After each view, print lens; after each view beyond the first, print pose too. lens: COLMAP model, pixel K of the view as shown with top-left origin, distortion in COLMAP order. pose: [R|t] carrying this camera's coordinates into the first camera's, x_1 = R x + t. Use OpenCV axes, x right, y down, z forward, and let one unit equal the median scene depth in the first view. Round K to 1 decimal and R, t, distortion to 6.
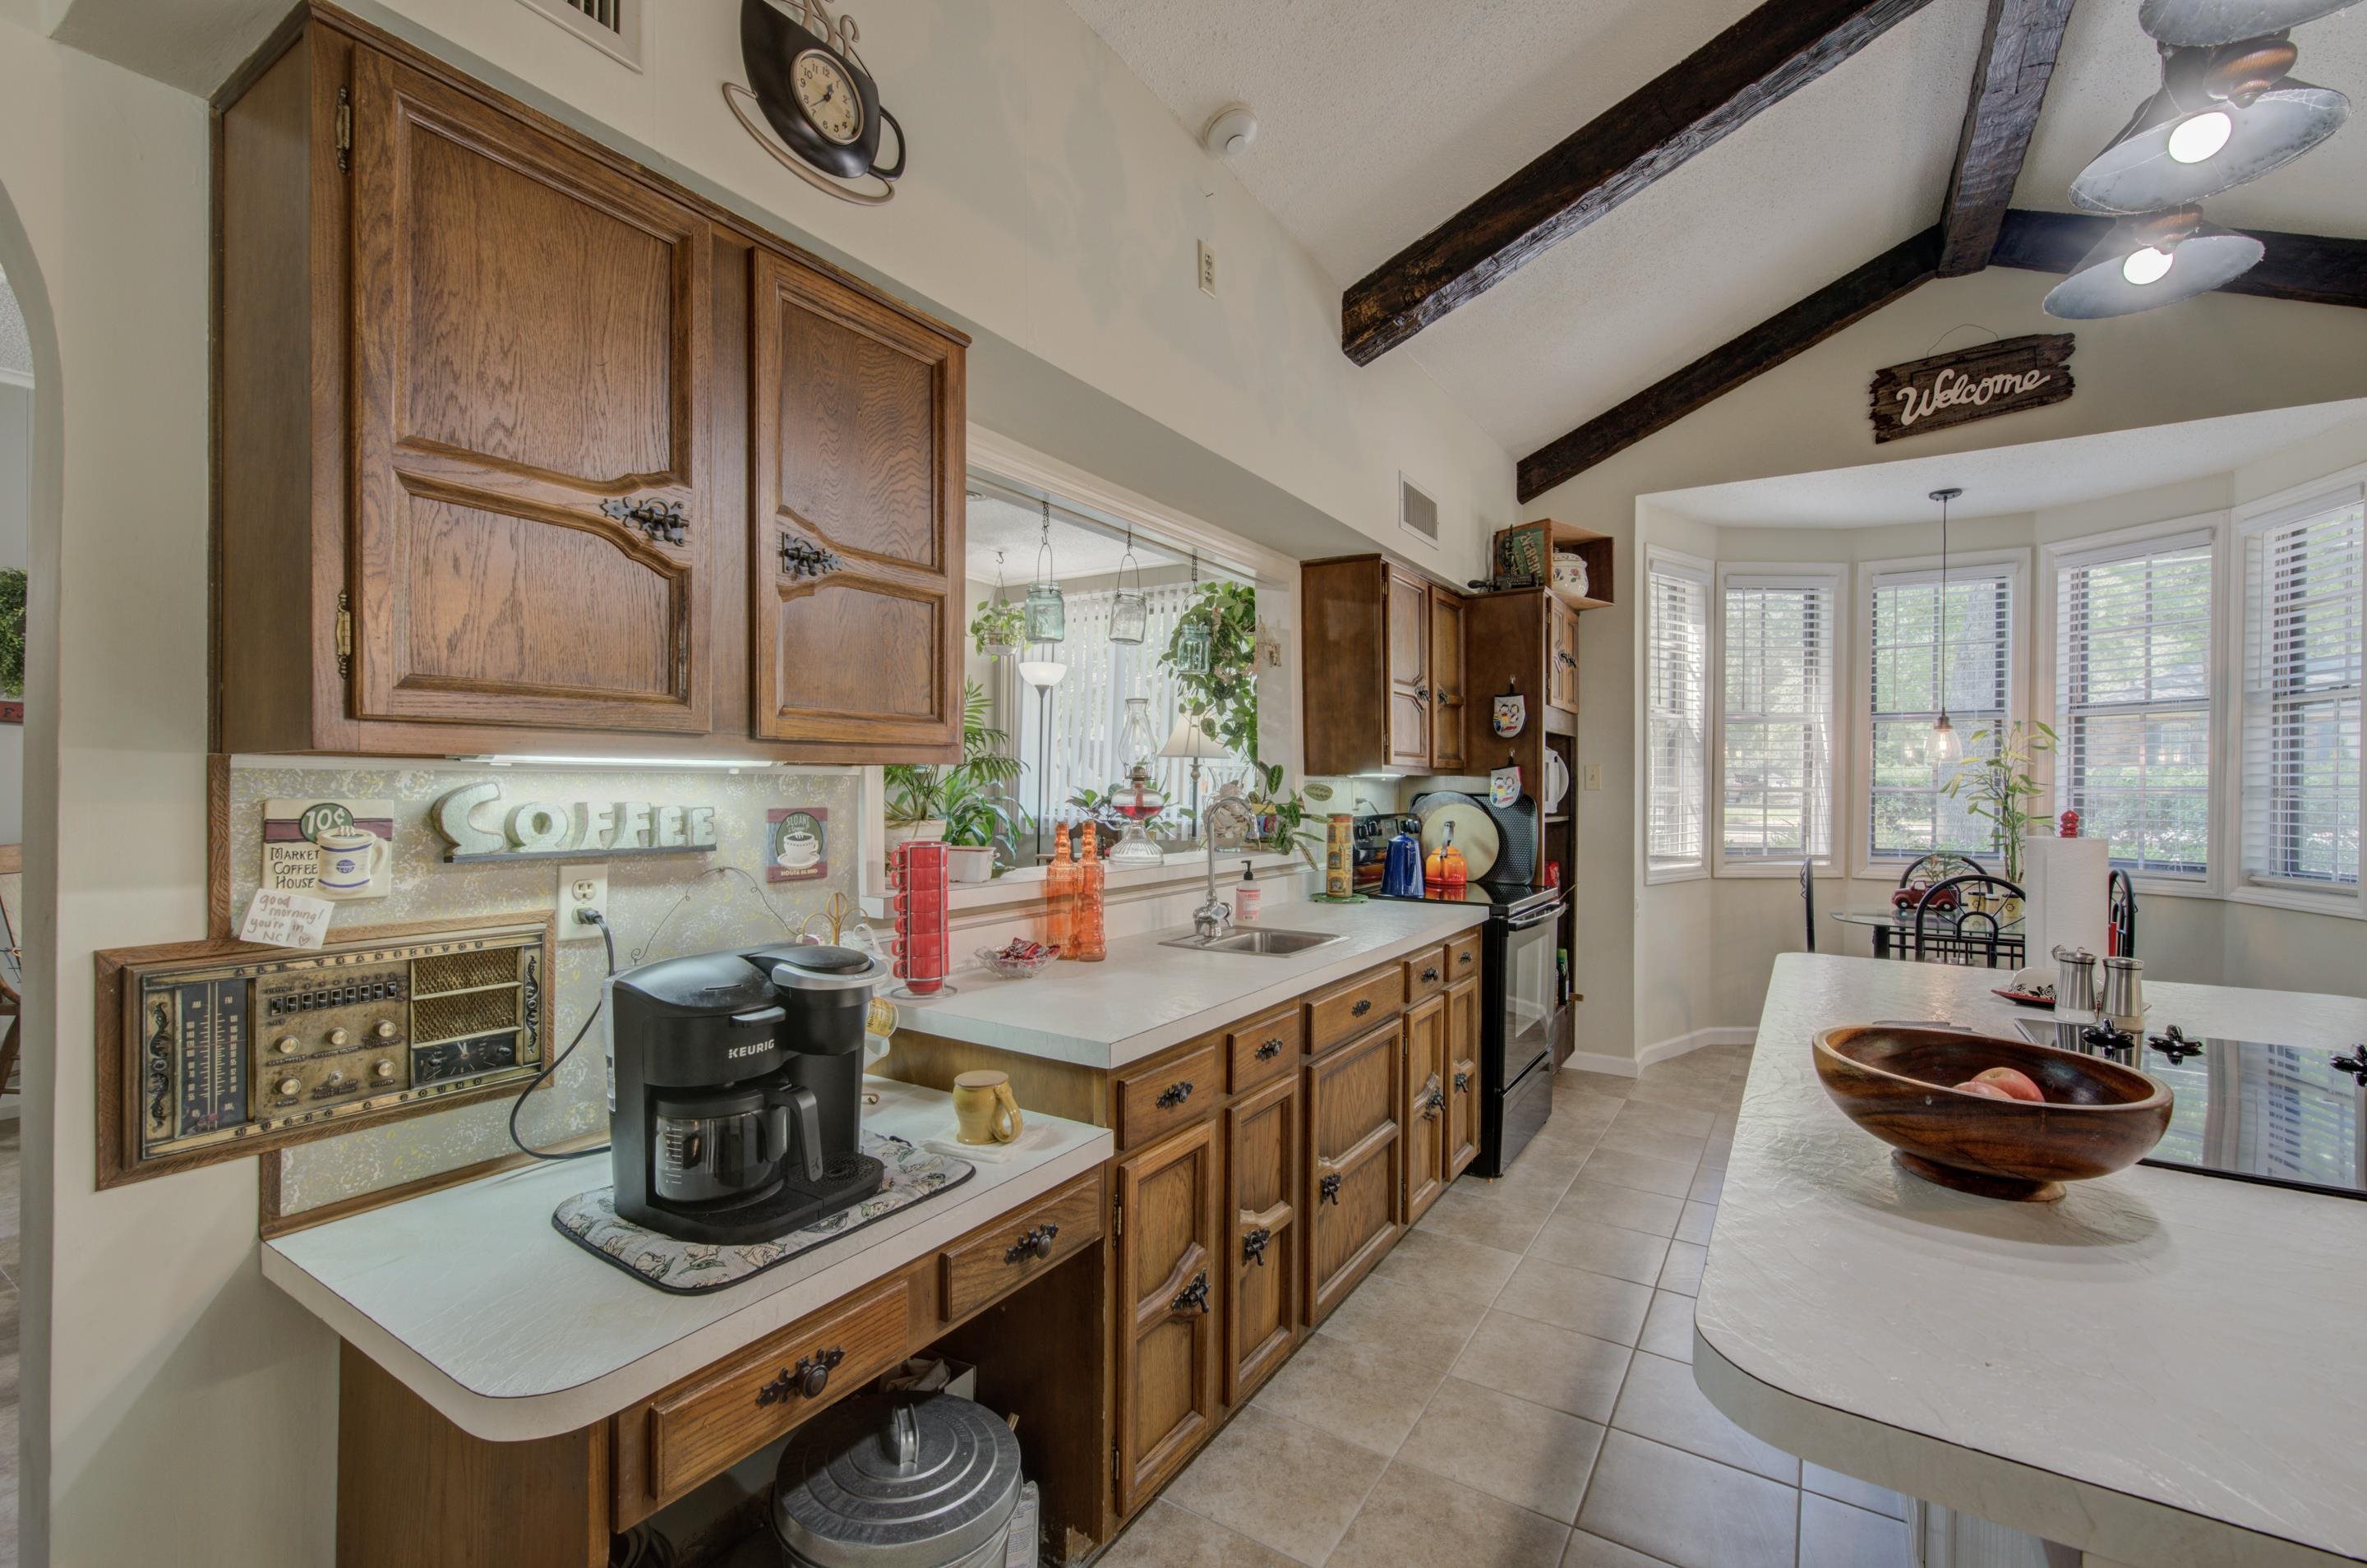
lens RADIAL K [[1009.6, 0, 1188.0], [0, 1009.6, 783.1], [0, 0, 1]] dist [0.001926, 0.000194]
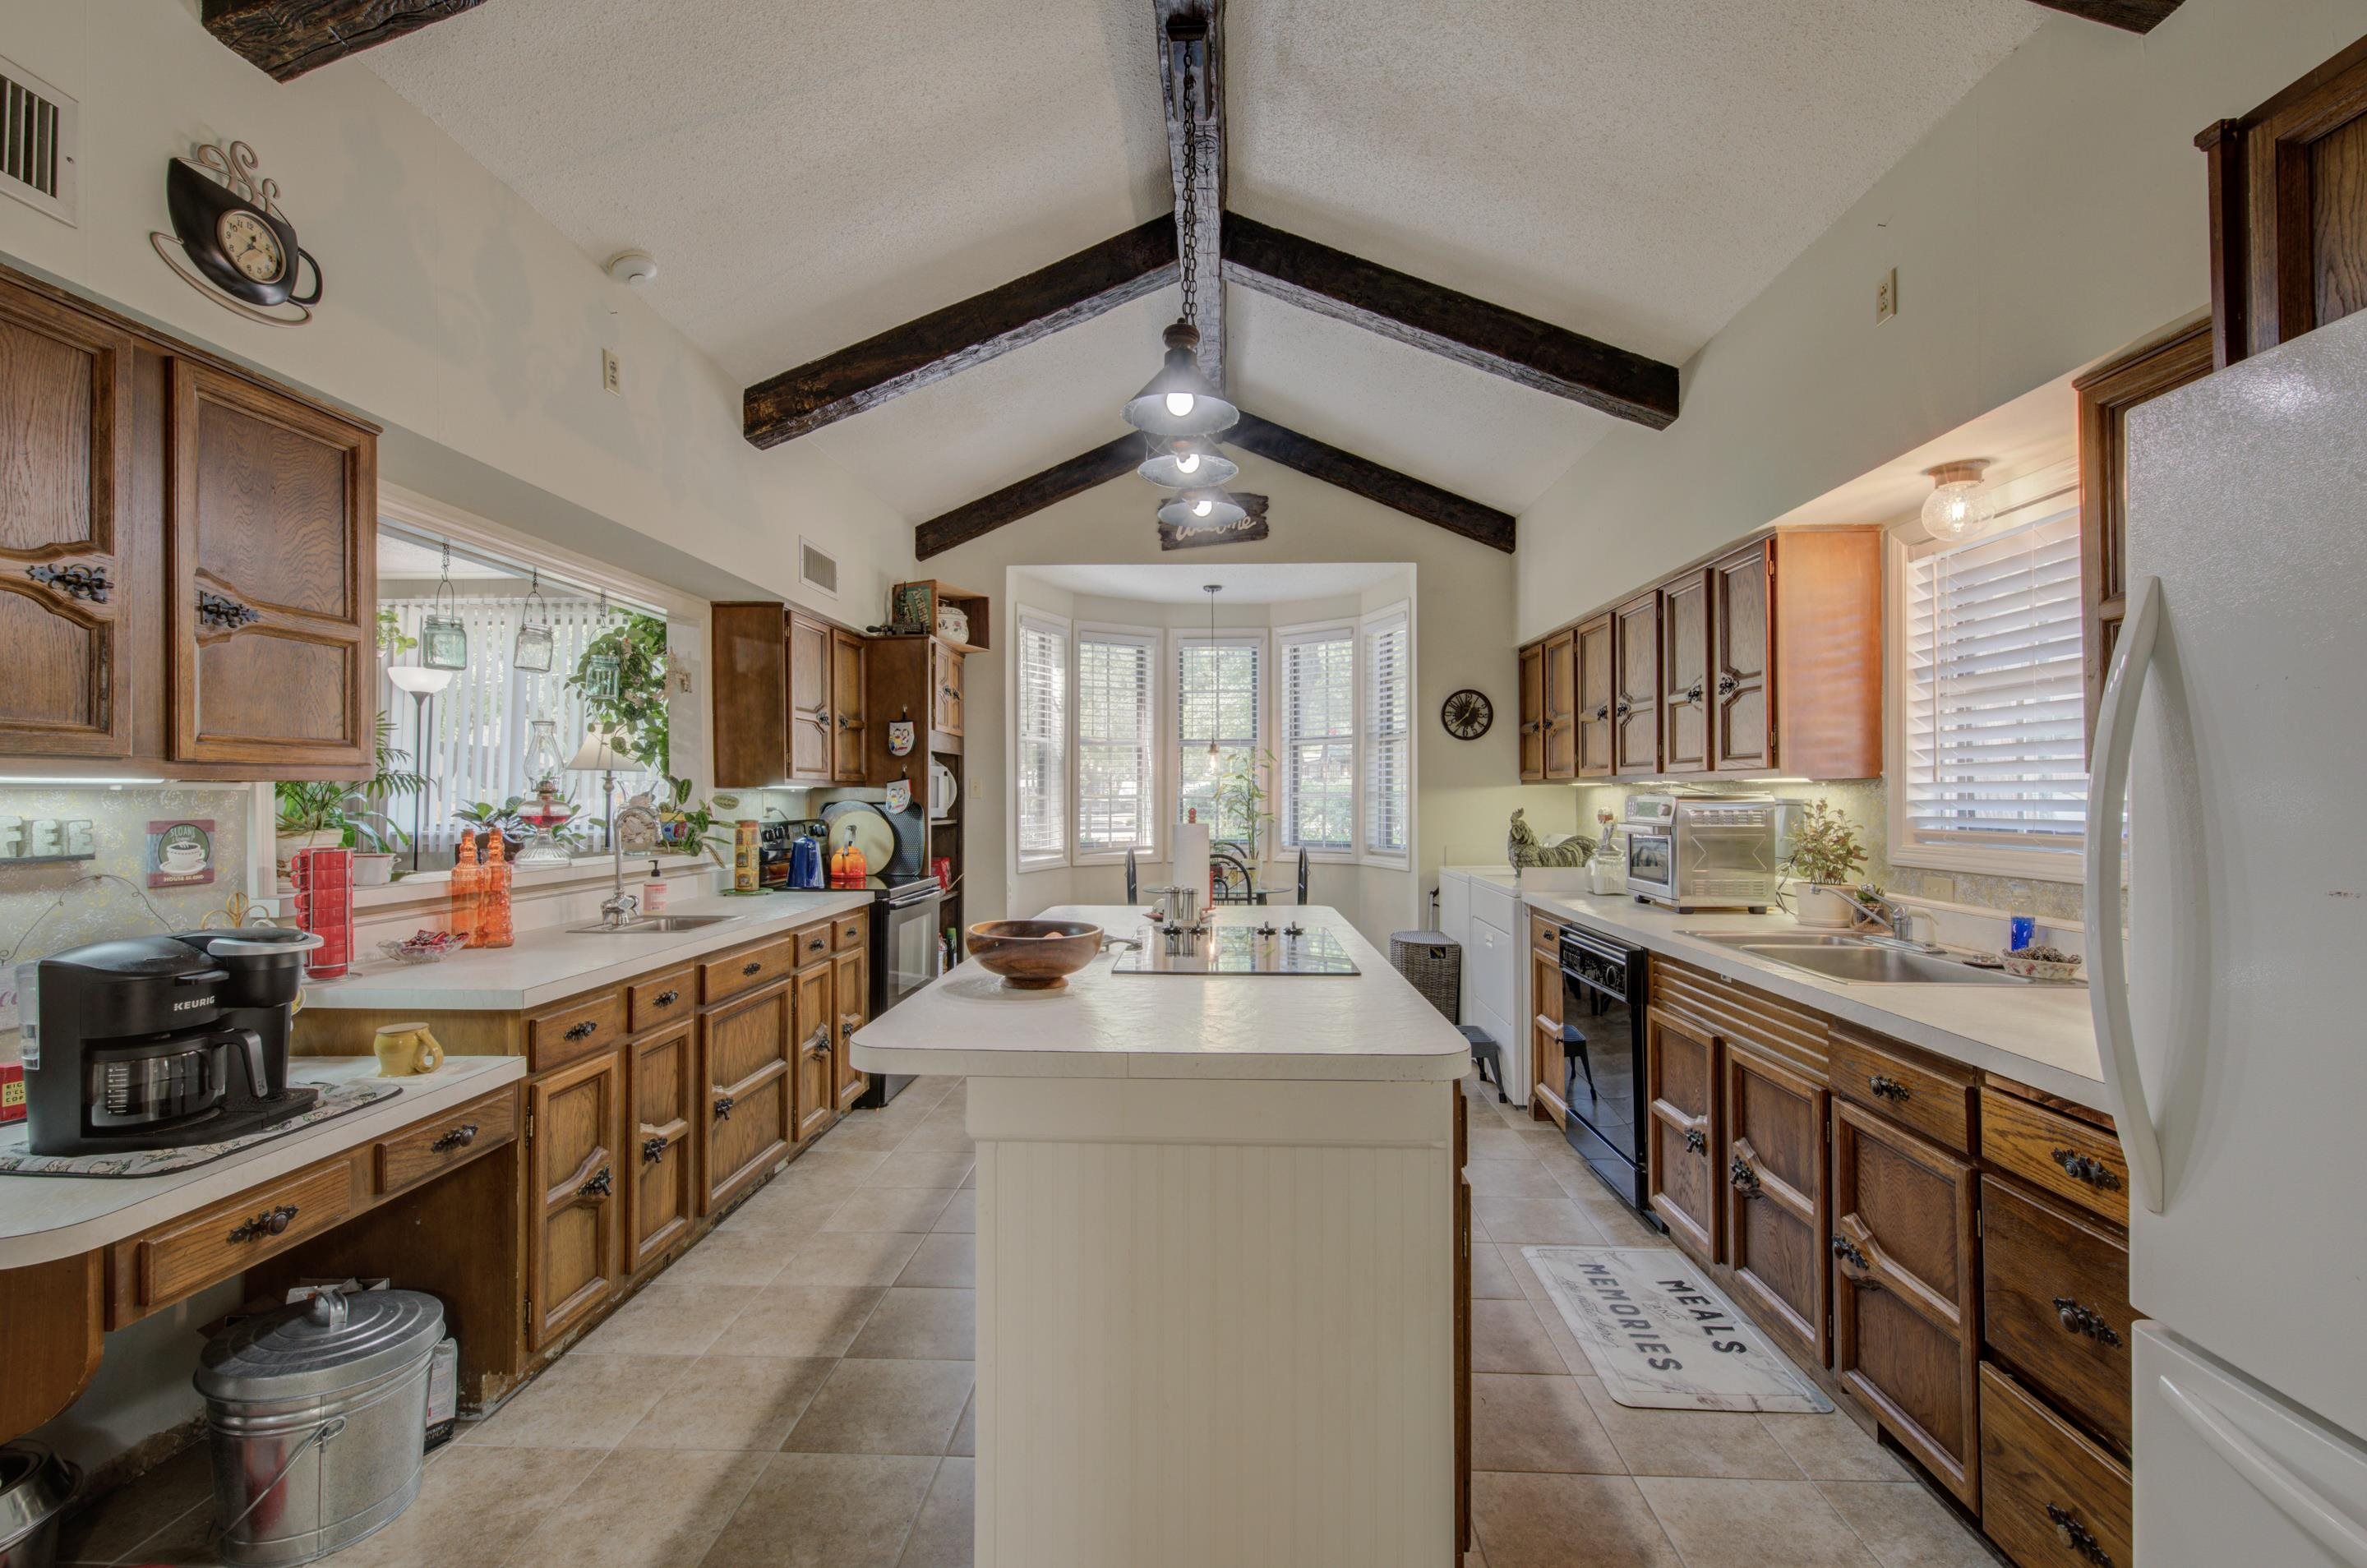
lens RADIAL K [[1009.6, 0, 1188.0], [0, 1009.6, 783.1], [0, 0, 1]] dist [0.001926, 0.000194]
pose [[0.866779, -0.001868, 0.498689, 0.010412], [0.006992, 0.999940, -0.008407, 0.000701], [-0.498644, 0.010774, 0.866740, -0.333474]]
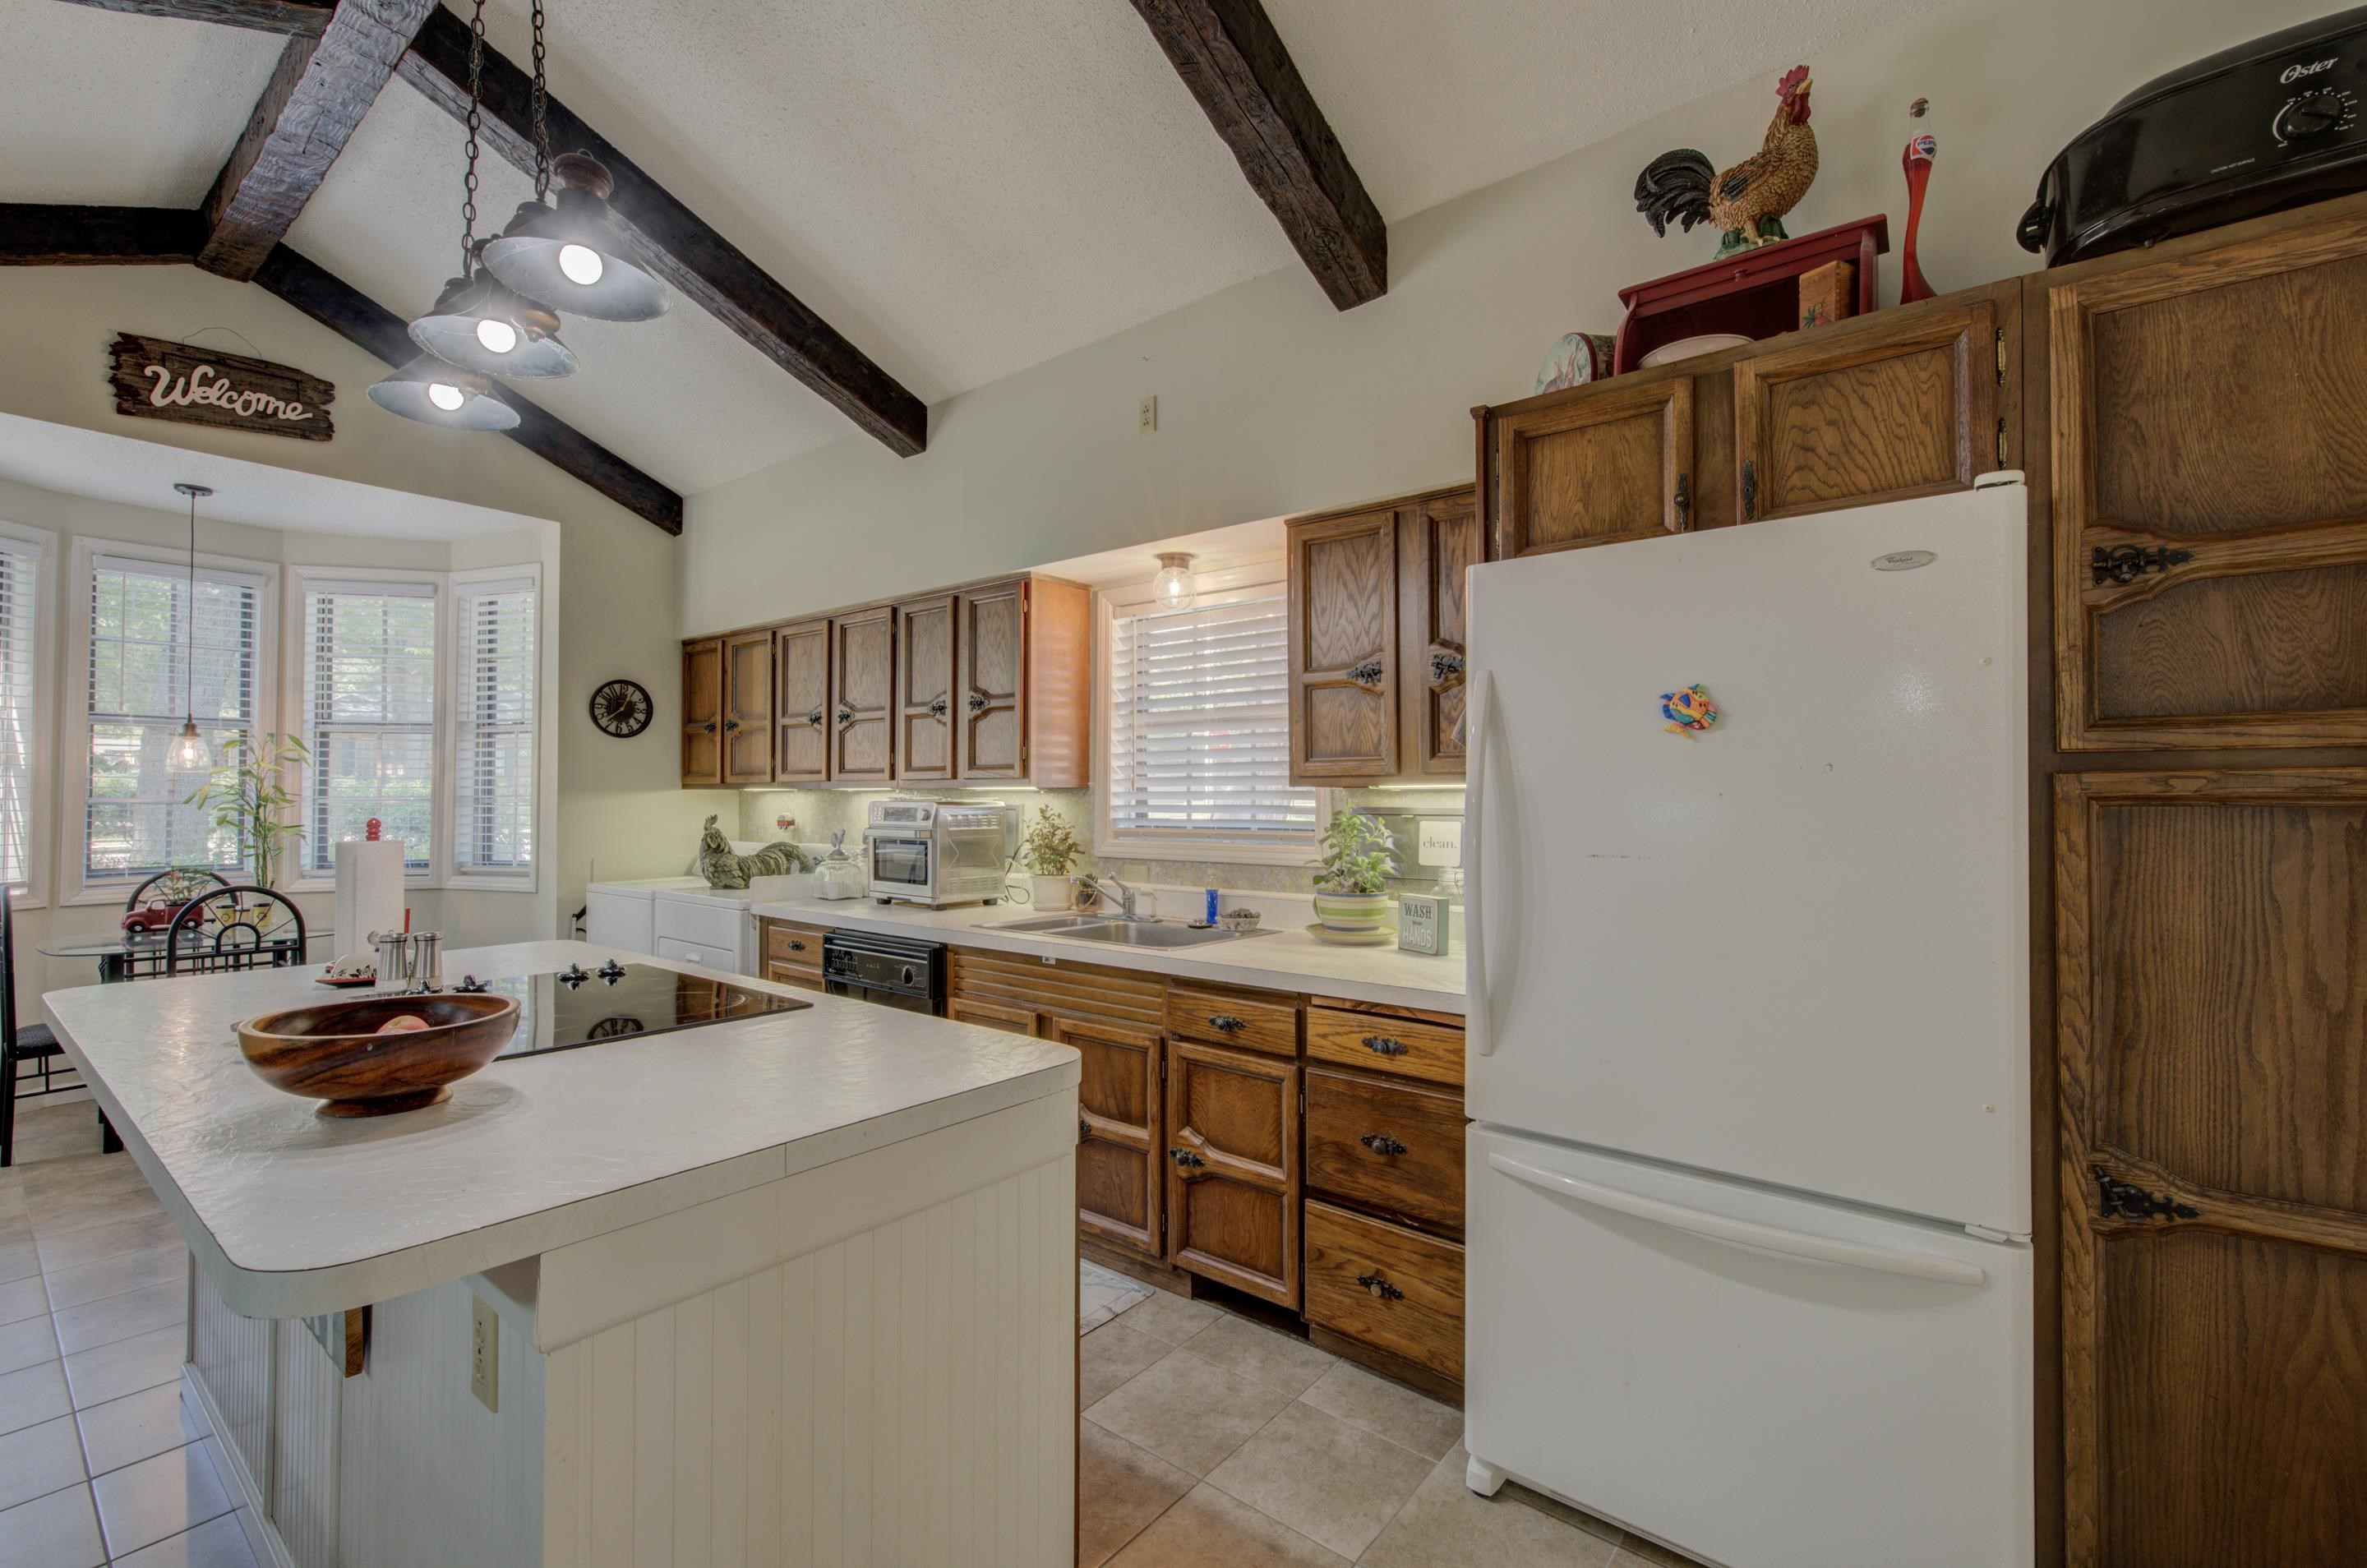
lens RADIAL K [[1011.0, 0, 1186.5], [0, 1011.0, 785.3], [0, 0, 1]] dist [0.001085, 0.000461]
pose [[0.112529, 0.007401, 0.993621, -0.138782], [-0.000287, 0.999972, -0.007416, -0.001717], [-0.993648, 0.000549, 0.112528, -0.053751]]
